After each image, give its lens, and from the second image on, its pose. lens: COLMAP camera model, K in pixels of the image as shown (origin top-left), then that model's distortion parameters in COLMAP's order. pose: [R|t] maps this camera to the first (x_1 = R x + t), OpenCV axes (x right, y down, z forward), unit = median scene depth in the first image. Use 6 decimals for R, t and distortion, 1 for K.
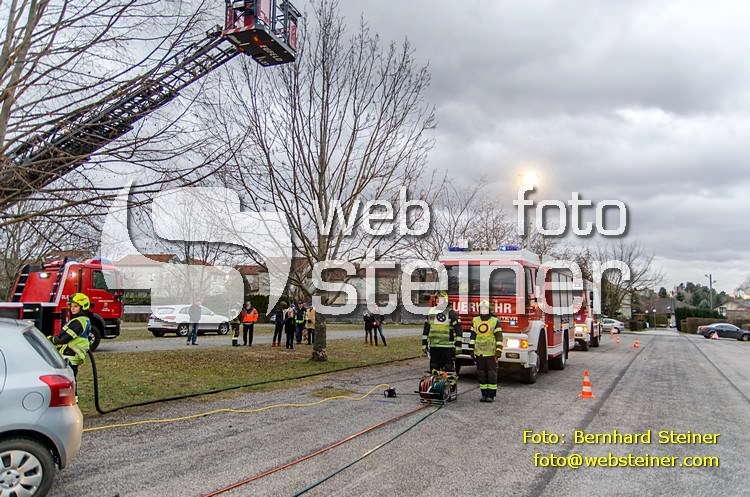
lens RADIAL K [[540.9, 0, 372.6], [0, 540.9, 249.3], [0, 0, 1]] dist [0.003337, 0.004002]
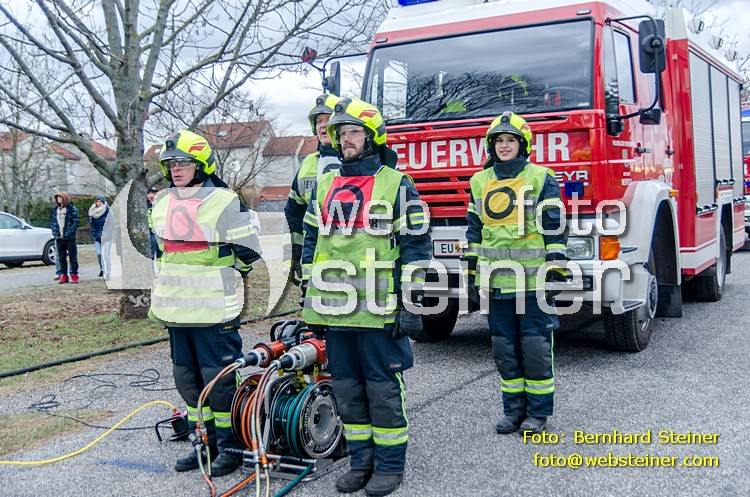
lens RADIAL K [[832.9, 0, 373.0], [0, 832.9, 245.9], [0, 0, 1]] dist [0.020992, 0.000000]
pose [[0.997084, -0.059577, -0.047697, 0.138927], [0.066414, 0.985248, 0.157718, 0.072032], [0.037597, -0.160426, 0.986332, 0.420870]]
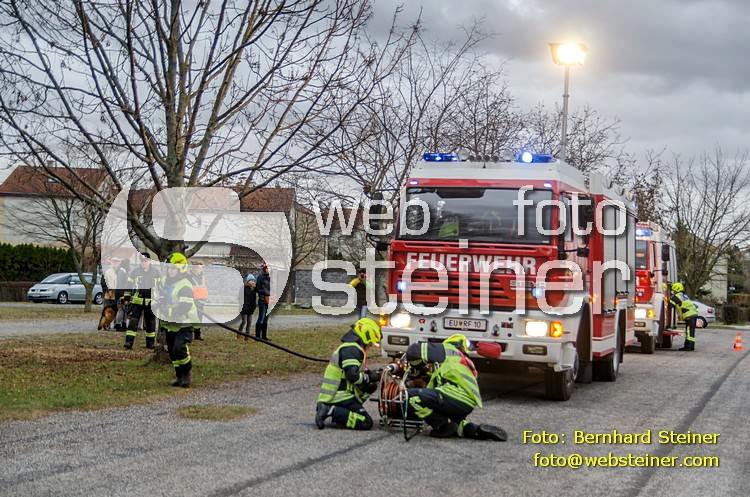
lens RADIAL K [[1099.1, 0, 376.3], [0, 1099.1, 251.3], [0, 0, 1]] dist [0.038253, 0.000000]
pose [[0.990091, 0.021219, 0.138813, -0.057783], [-0.032393, 0.996368, 0.078744, 0.009250], [-0.136638, -0.082460, 0.987183, -0.085165]]
